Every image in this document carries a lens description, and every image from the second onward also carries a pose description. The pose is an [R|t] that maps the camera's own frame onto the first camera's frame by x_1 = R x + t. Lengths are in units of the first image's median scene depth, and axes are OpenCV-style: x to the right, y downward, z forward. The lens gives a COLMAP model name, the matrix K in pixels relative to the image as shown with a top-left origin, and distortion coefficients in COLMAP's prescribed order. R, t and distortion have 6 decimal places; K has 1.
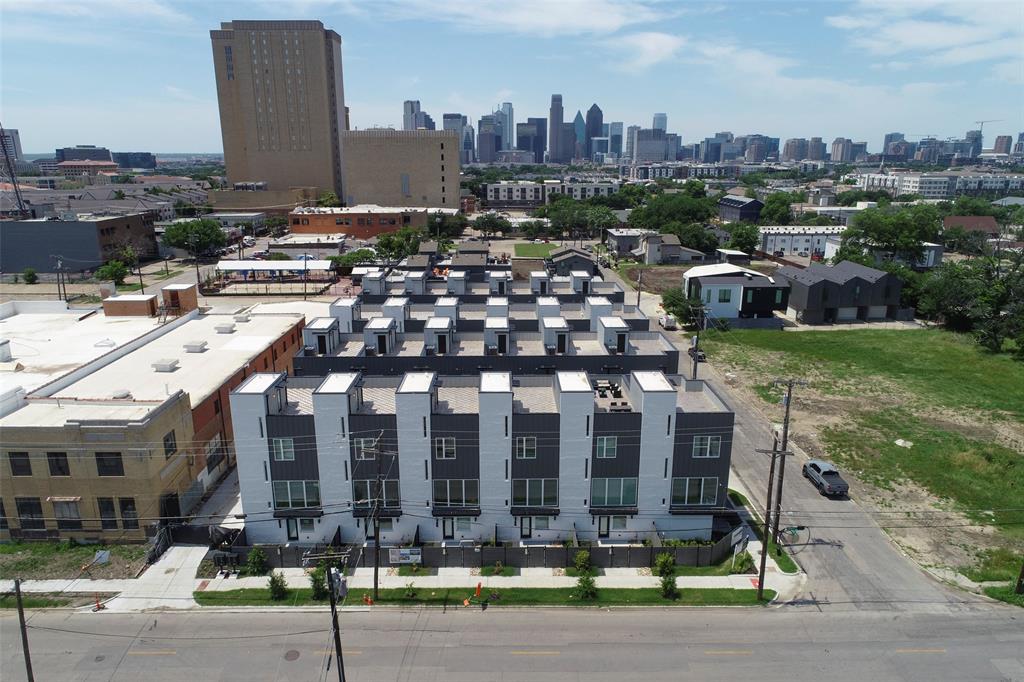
lens RADIAL K [[684.5, 0, 512.0], [0, 684.5, 341.0], [0, 0, 1]] dist [0.003584, -0.003122]
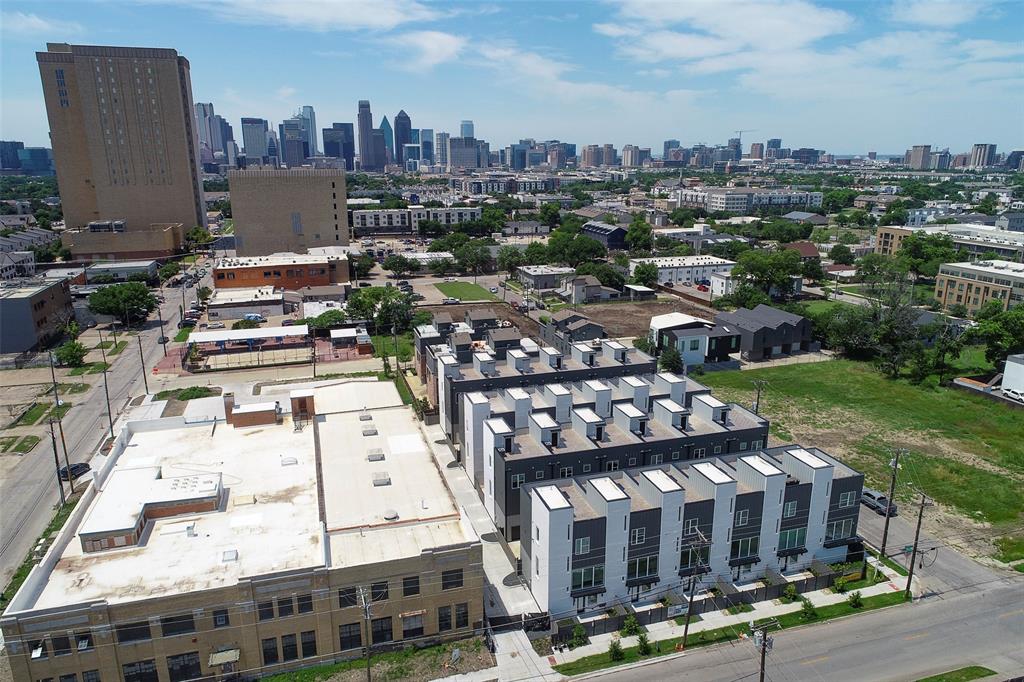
lens RADIAL K [[684.5, 0, 512.0], [0, 684.5, 341.0], [0, 0, 1]] dist [0.003584, -0.003122]
pose [[0.960693, -0.074329, 0.267476, -0.115810], [0.074753, 0.997165, 0.008612, -0.037558], [-0.267358, 0.011721, 0.963526, -0.034315]]
